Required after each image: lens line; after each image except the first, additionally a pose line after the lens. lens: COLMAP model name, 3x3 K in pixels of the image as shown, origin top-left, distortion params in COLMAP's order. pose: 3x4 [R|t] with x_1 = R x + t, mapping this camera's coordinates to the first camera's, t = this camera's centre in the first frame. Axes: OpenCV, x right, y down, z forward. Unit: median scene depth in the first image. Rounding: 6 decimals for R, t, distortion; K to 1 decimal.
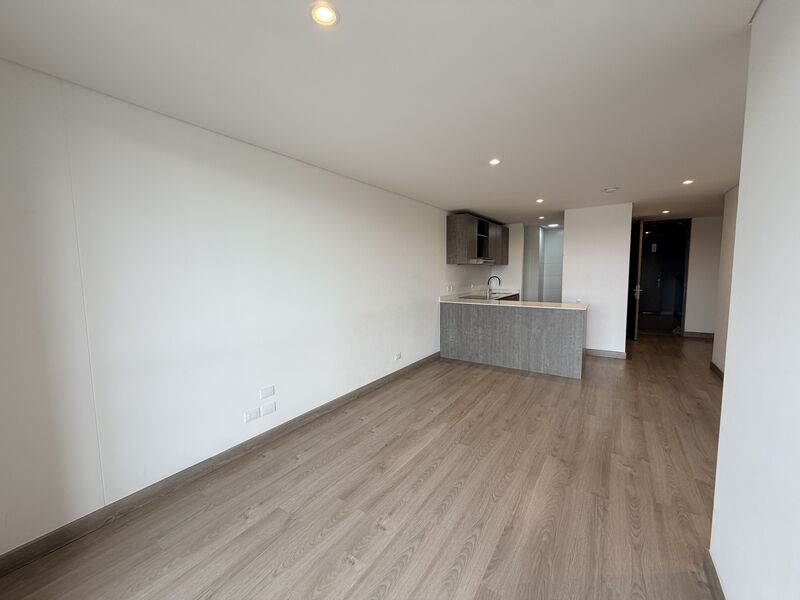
lens RADIAL K [[318.1, 0, 398.2], [0, 318.1, 299.6], [0, 0, 1]] dist [0.000165, -0.000063]
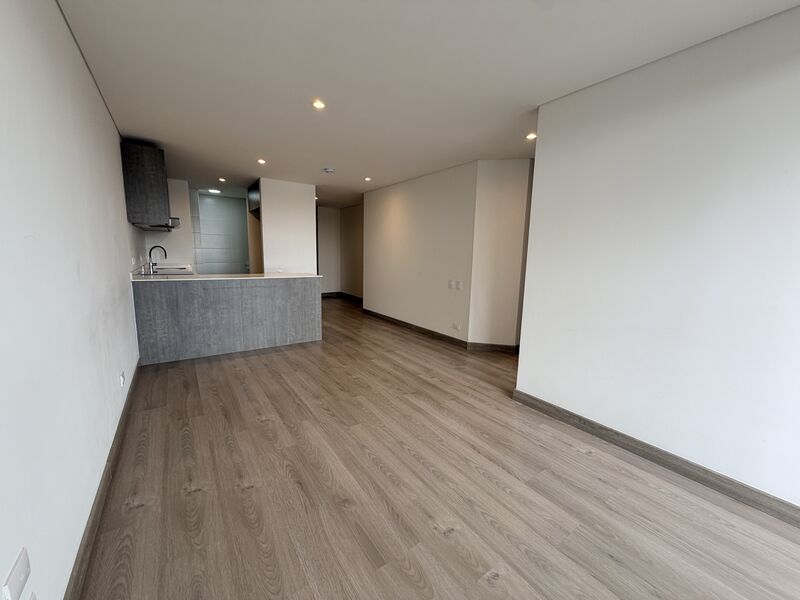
lens RADIAL K [[318.1, 0, 398.2], [0, 318.1, 299.6], [0, 0, 1]] dist [0.000165, -0.000063]
pose [[0.355162, -0.119644, 0.927117, -0.447808], [0.058453, 0.992677, 0.105712, 0.012990], [-0.932975, 0.016648, 0.359555, 0.460964]]
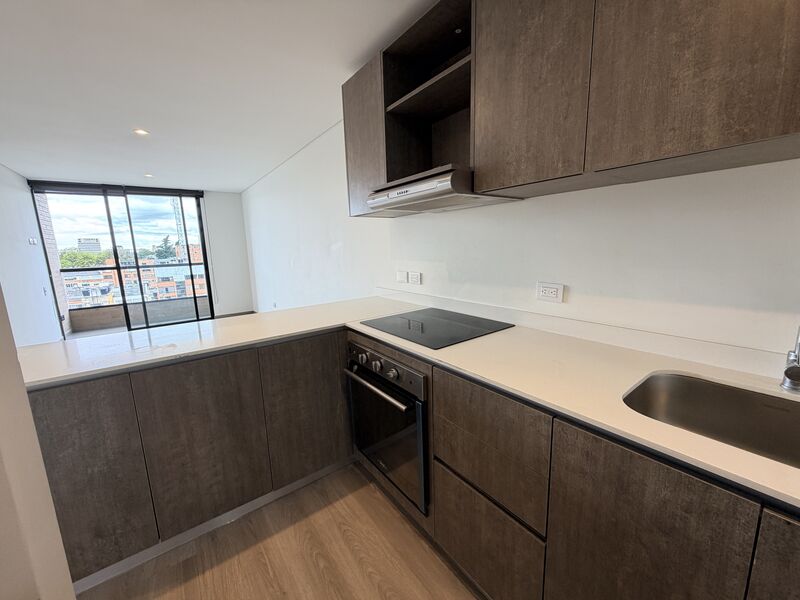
lens RADIAL K [[318.1, 0, 398.2], [0, 318.1, 299.6], [0, 0, 1]] dist [0.000165, -0.000063]
pose [[-0.327458, 0.182036, -0.927165, 0.977717], [-0.045756, 0.977060, 0.207992, -0.155368], [0.943757, 0.110532, -0.311616, 1.958301]]
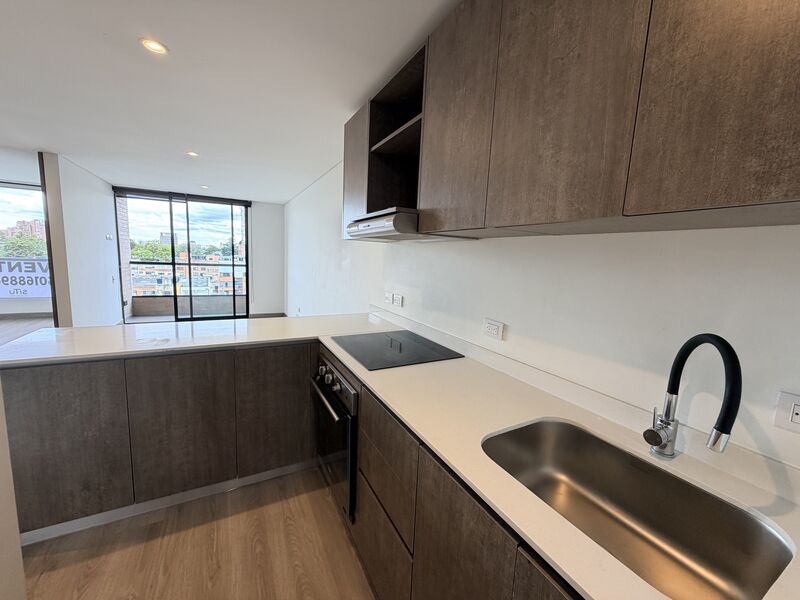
lens RADIAL K [[318.1, 0, 398.2], [0, 318.1, 299.6], [0, 0, 1]] dist [0.000165, -0.000063]
pose [[-0.461210, 0.108694, -0.880608, 0.964118], [-0.113824, 0.977021, 0.180208, -0.193371], [0.879960, 0.183348, -0.438240, 2.094727]]
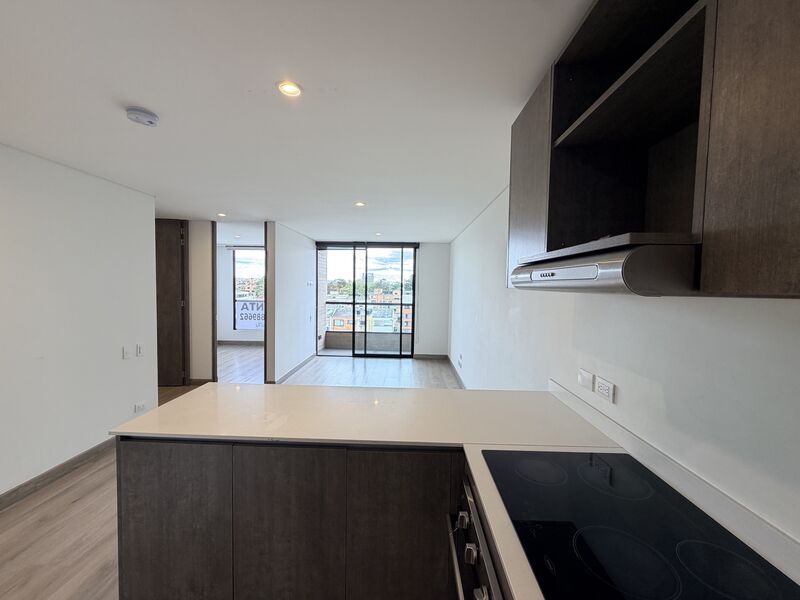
lens RADIAL K [[318.1, 0, 398.2], [0, 318.1, 299.6], [0, 0, 1]] dist [0.000165, -0.000063]
pose [[-0.842863, 0.022206, -0.537670, 0.777884], [-0.053107, 0.990838, 0.124174, -0.216437], [0.535501, 0.133216, -0.833962, 1.964377]]
